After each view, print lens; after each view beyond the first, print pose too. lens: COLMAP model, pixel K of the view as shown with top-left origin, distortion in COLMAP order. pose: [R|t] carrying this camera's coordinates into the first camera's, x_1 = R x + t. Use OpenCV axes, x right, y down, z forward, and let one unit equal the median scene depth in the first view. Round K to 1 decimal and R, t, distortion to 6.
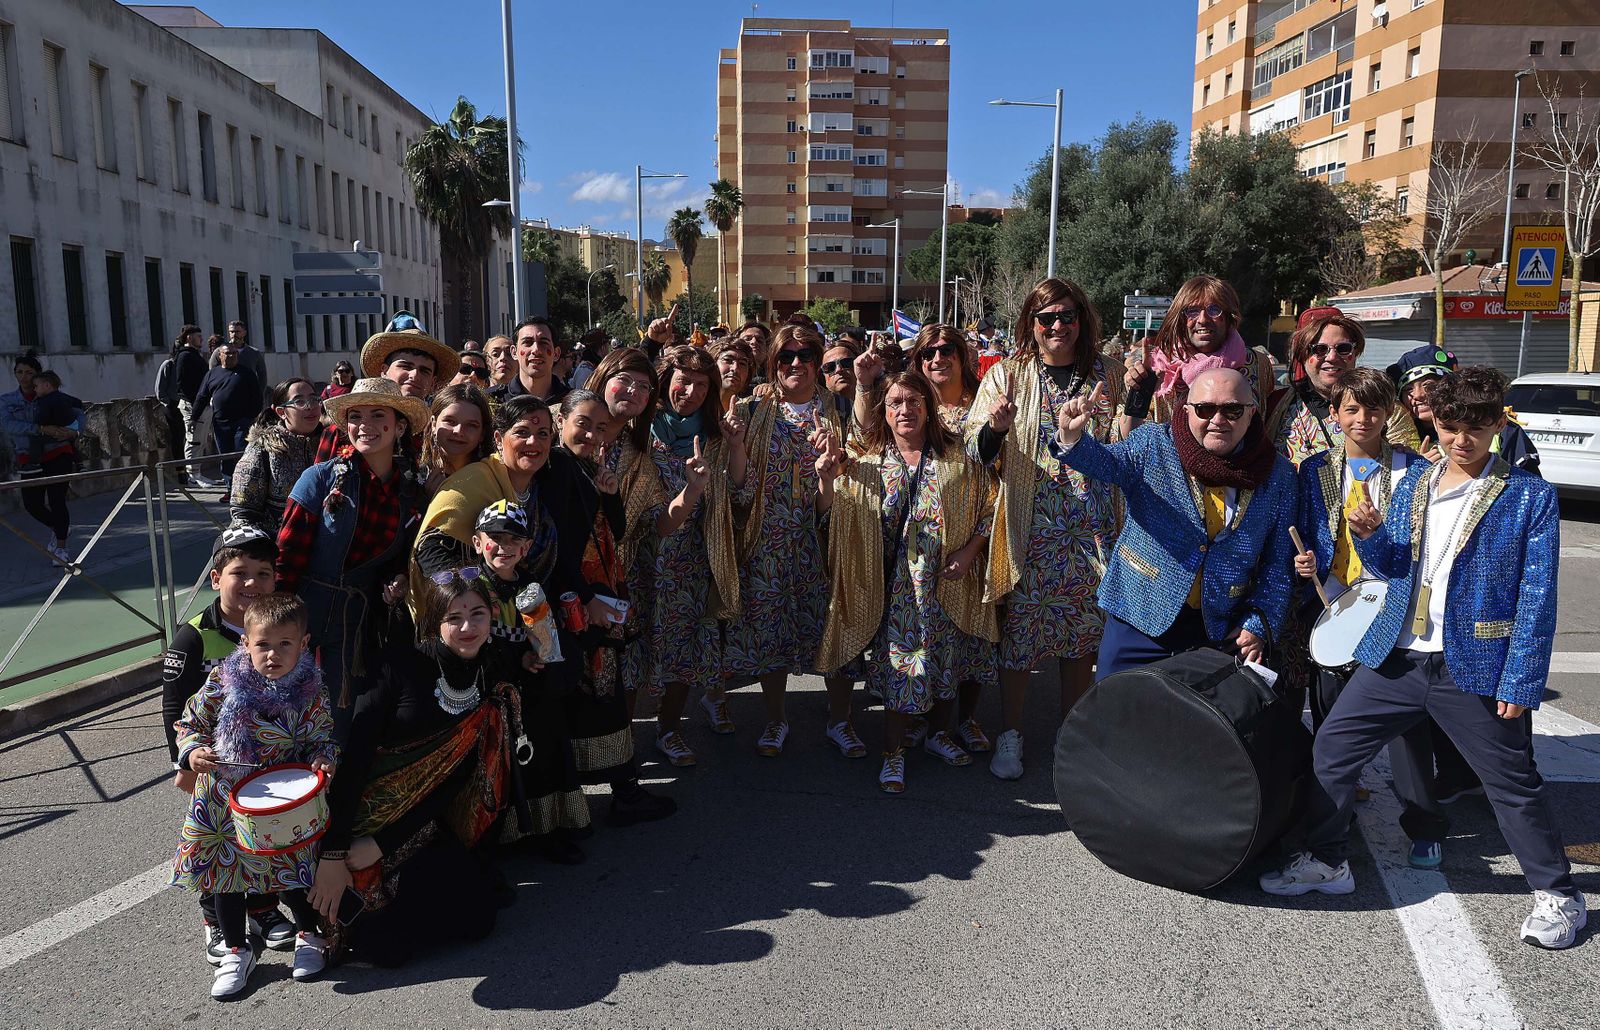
lens RADIAL K [[1173.5, 0, 800.0], [0, 1173.5, 515.0], [0, 0, 1]] dist [0.016649, -0.000485]
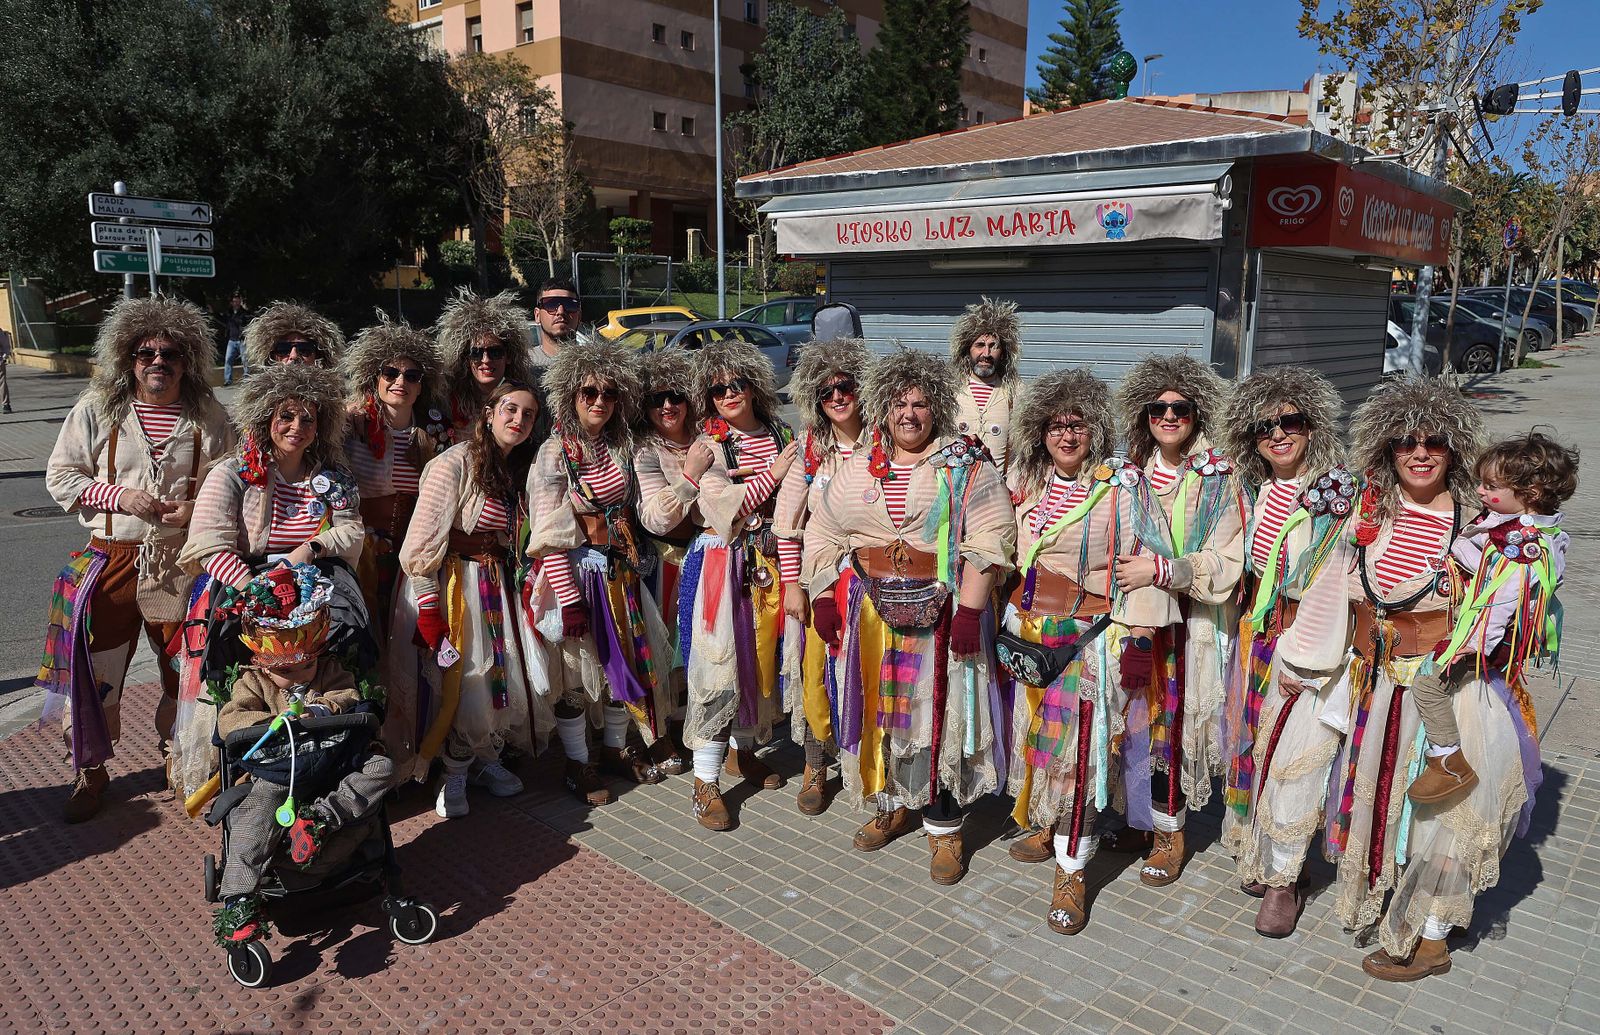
lens RADIAL K [[1091.6, 0, 828.1], [0, 1091.6, 506.2], [0, 0, 1]] dist [0.002254, 0.001231]
pose [[0.695356, -0.121583, 0.708306, 0.060120], [0.093069, 0.992520, 0.079002, -0.028615], [-0.712613, 0.010987, 0.701471, 0.189658]]
